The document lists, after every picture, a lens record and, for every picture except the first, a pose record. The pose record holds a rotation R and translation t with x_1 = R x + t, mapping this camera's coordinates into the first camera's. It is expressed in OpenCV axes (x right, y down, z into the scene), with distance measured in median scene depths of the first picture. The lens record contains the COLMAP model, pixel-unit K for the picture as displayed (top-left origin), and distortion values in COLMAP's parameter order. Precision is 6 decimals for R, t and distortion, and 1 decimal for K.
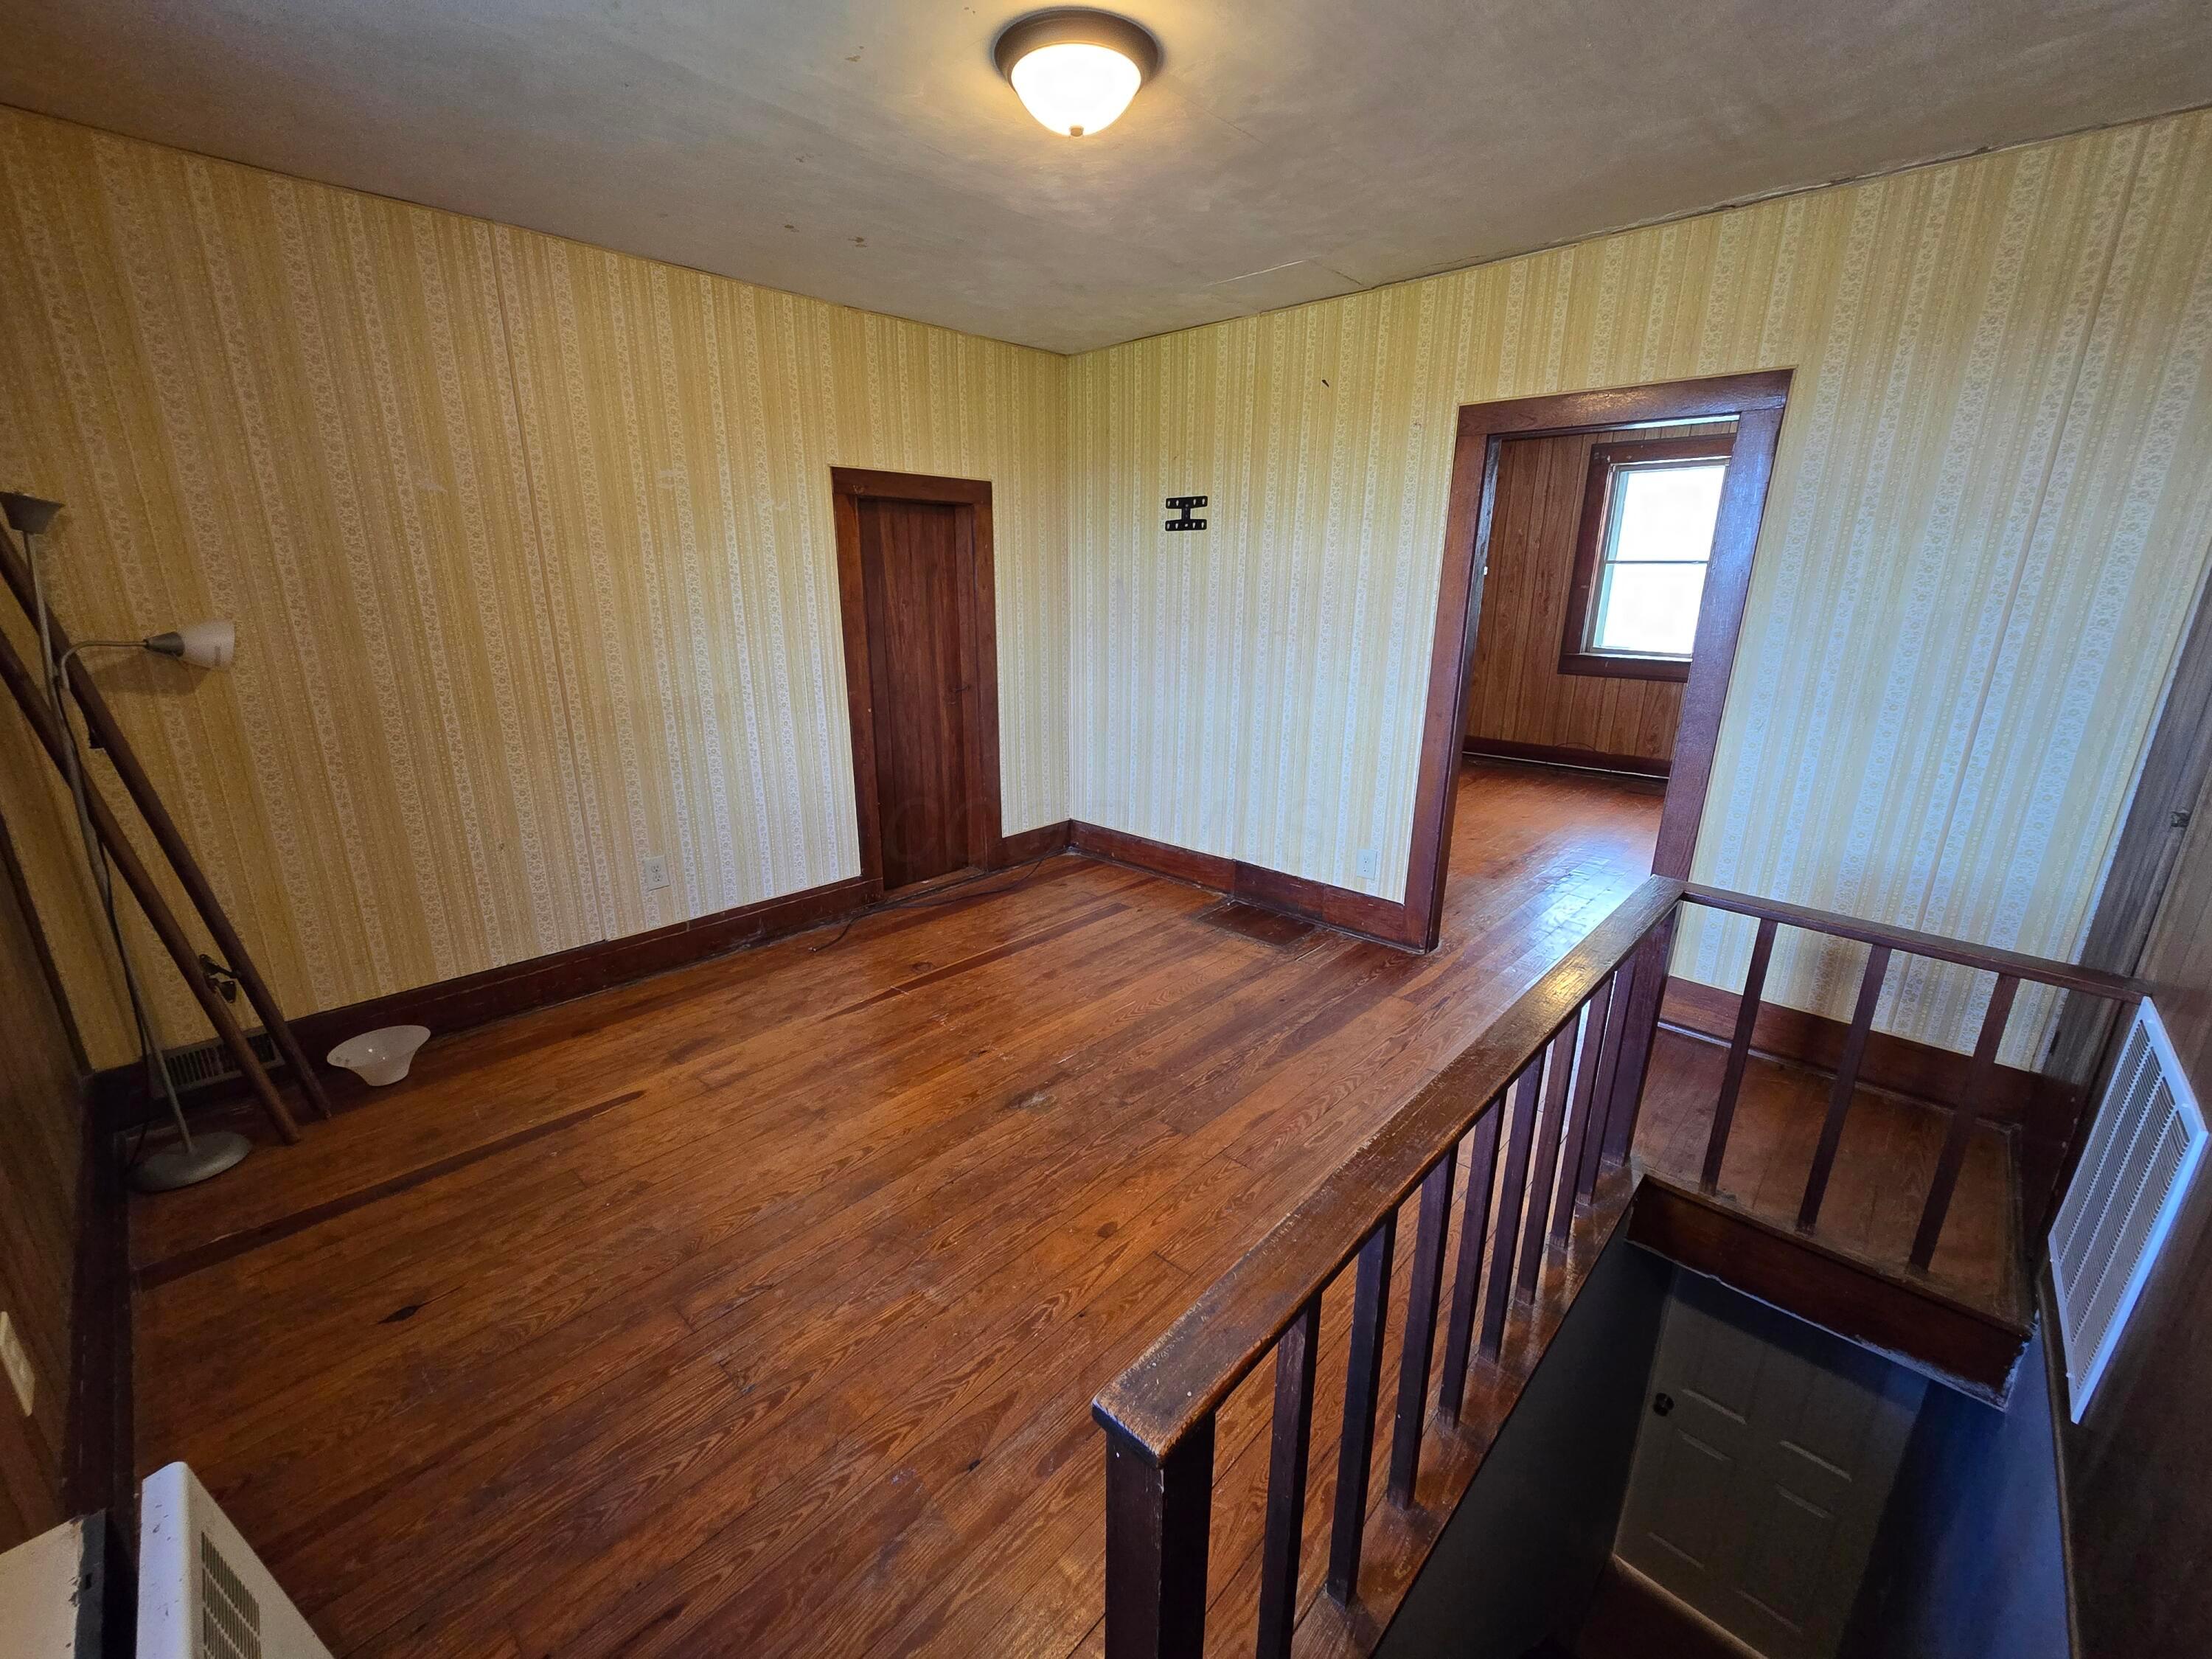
lens RADIAL K [[899.1, 0, 1102.1], [0, 899.1, 836.4], [0, 0, 1]] dist [0.000919, -0.001541]
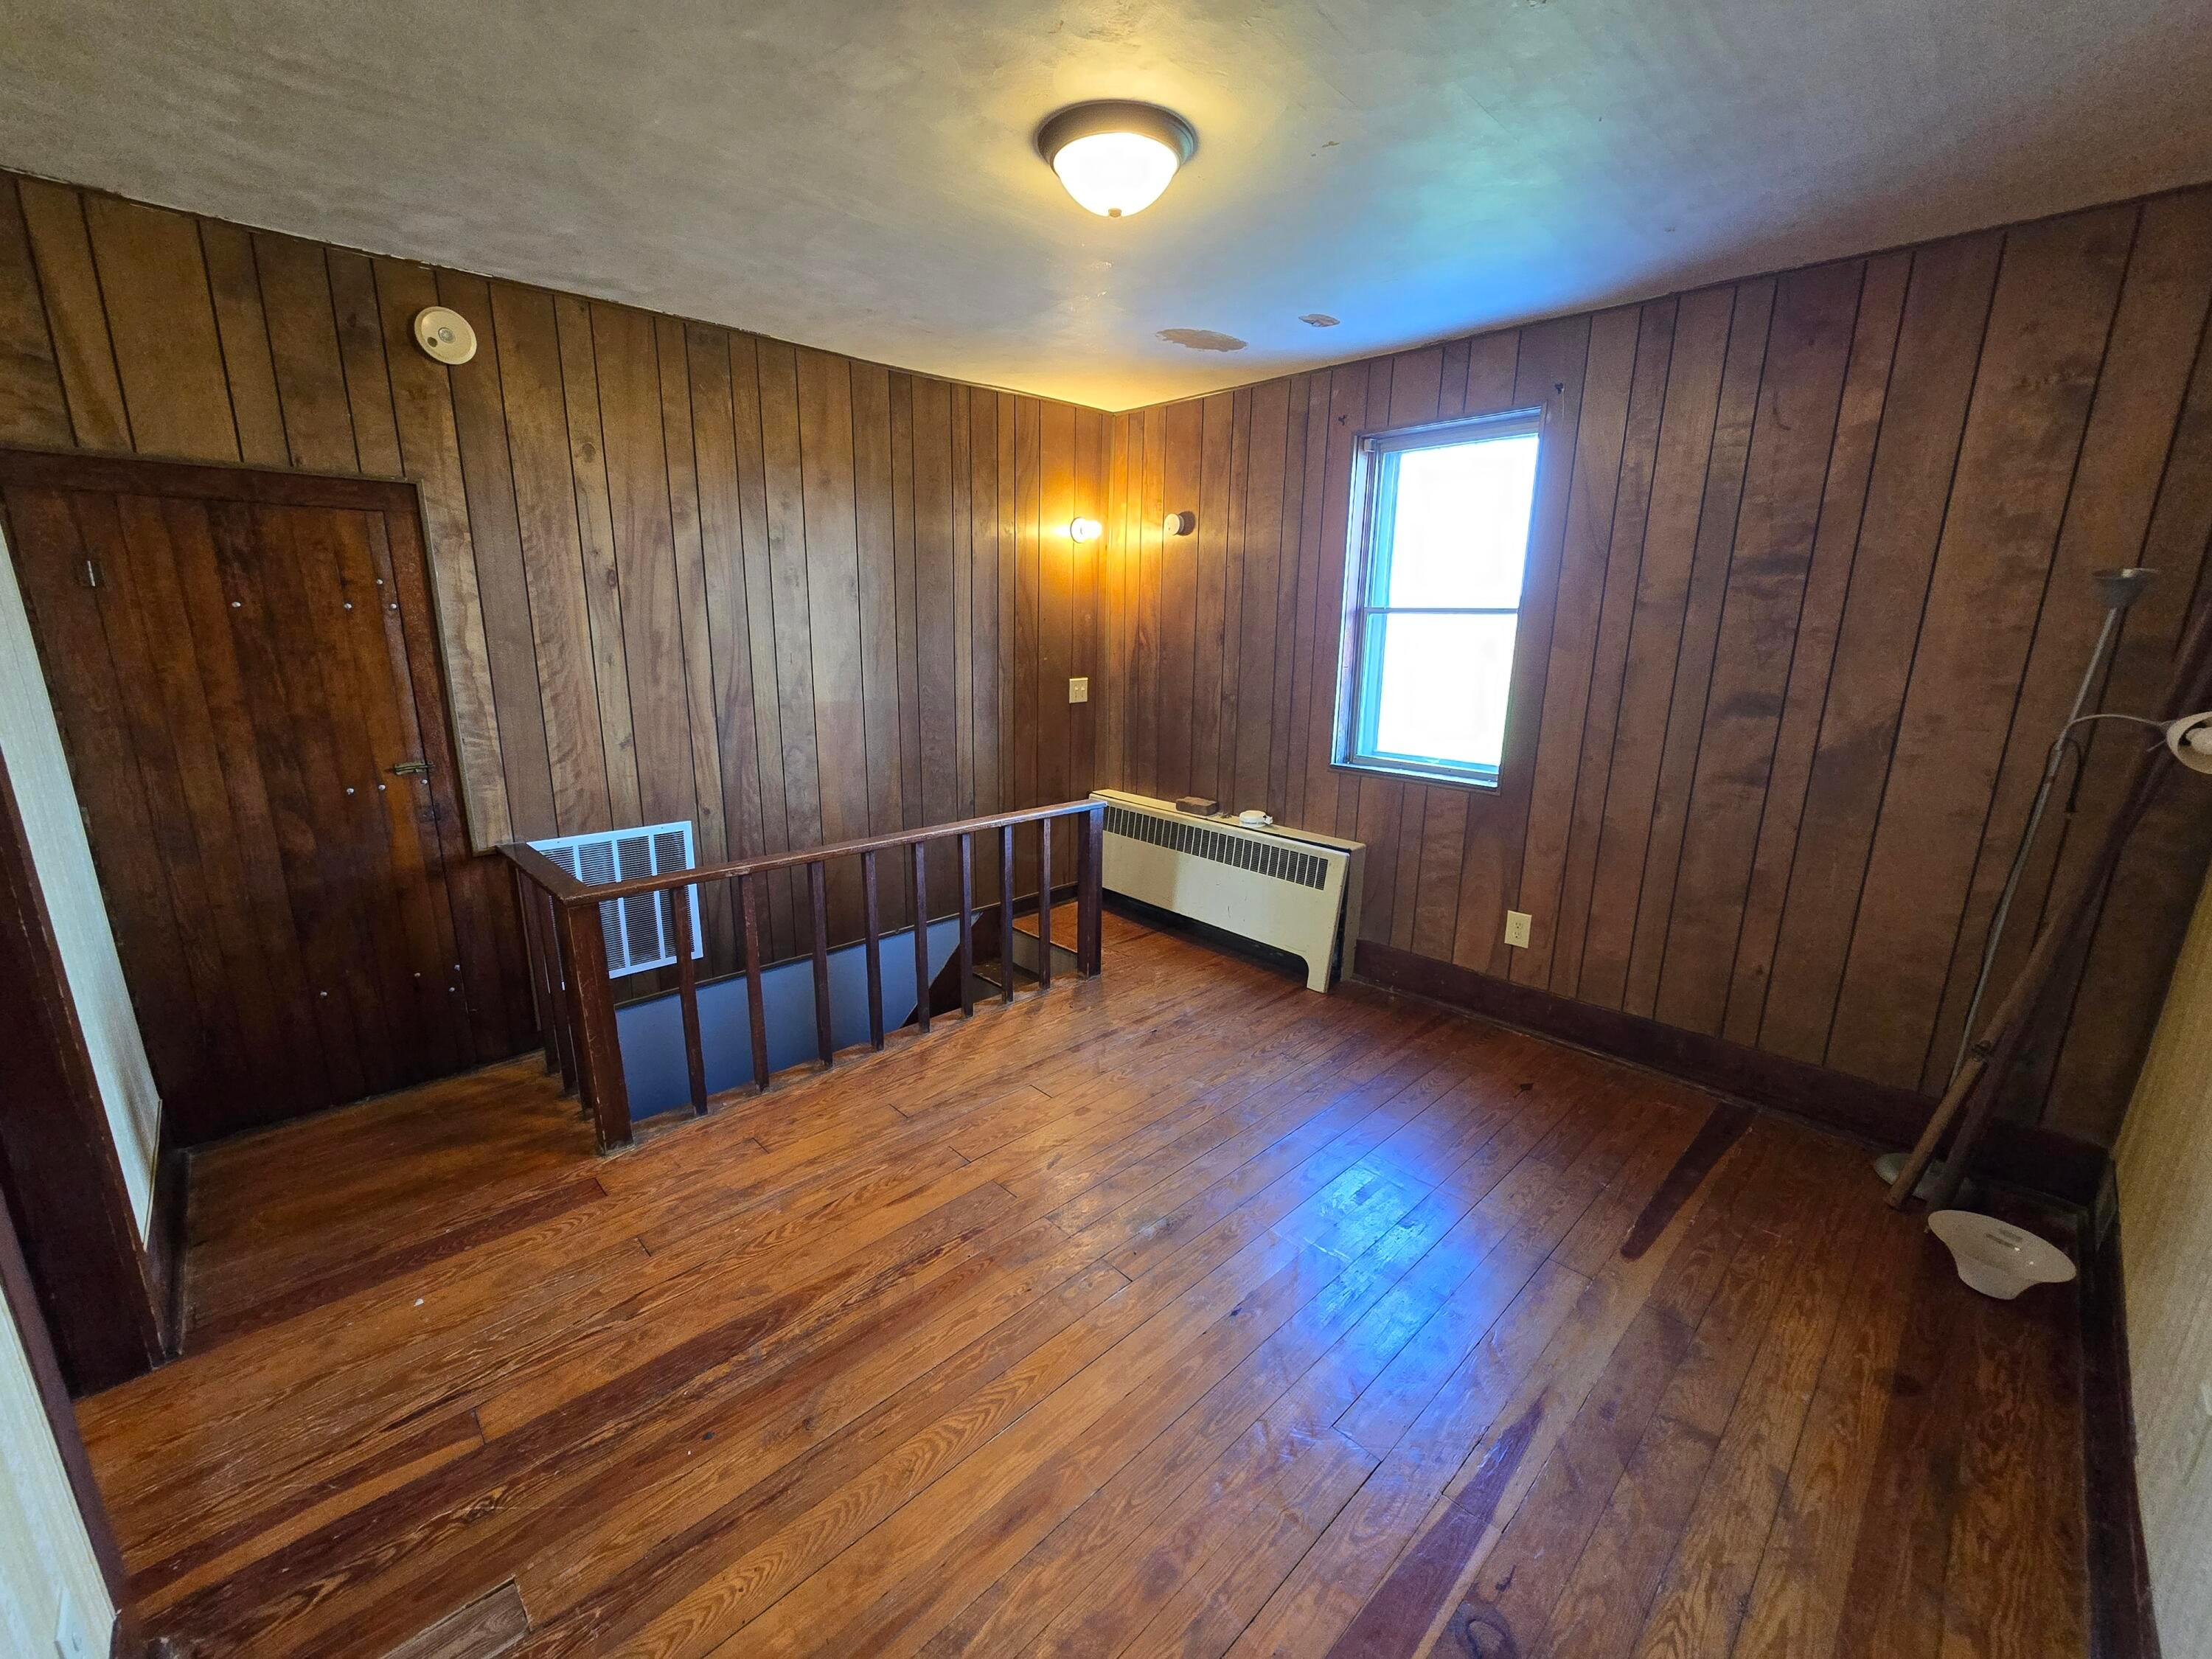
lens RADIAL K [[899.1, 0, 1102.8], [0, 899.1, 836.0], [0, 0, 1]] dist [0.000919, -0.001541]
pose [[-0.999015, -0.019230, 0.039989, -0.050327], [0.003674, 0.862272, 0.506431, -0.434946], [-0.044220, 0.506080, -0.861352, 1.418675]]
